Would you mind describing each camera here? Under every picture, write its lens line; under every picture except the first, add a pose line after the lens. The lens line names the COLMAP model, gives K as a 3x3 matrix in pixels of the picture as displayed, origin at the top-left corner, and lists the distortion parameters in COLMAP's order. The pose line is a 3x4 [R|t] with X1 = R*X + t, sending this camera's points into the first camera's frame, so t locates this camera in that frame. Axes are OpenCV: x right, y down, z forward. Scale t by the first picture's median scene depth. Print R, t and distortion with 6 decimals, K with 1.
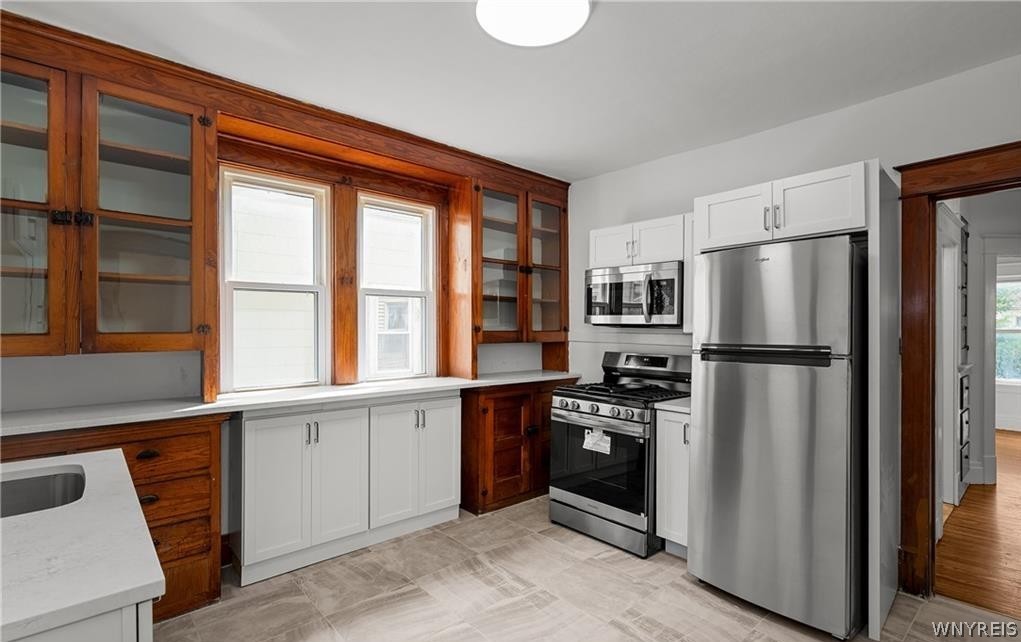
lens RADIAL K [[492.4, 0, 510.5], [0, 492.4, 321.0], [0, 0, 1]] dist [0.000380, 0.000174]
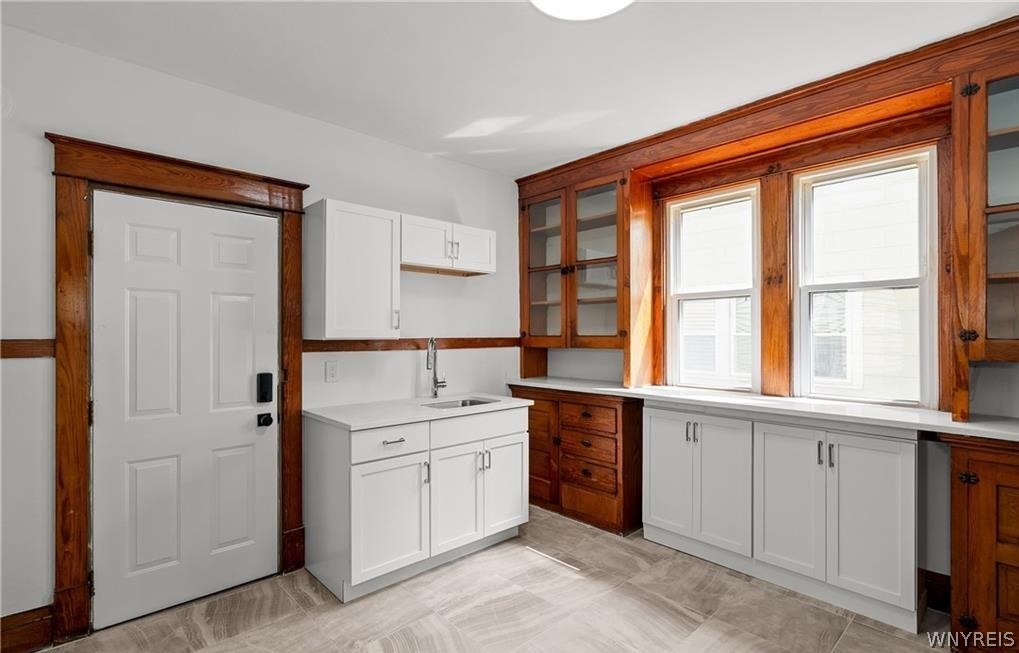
lens RADIAL K [[488.5, 0, 509.5], [0, 488.5, 326.5], [0, 0, 1]] dist [0.001502, 0.000166]
pose [[0.014263, -0.011074, -0.999837, 0.614349], [0.013483, 0.999850, -0.010882, 0.005959], [0.999807, -0.013325, 0.014410, 0.562748]]
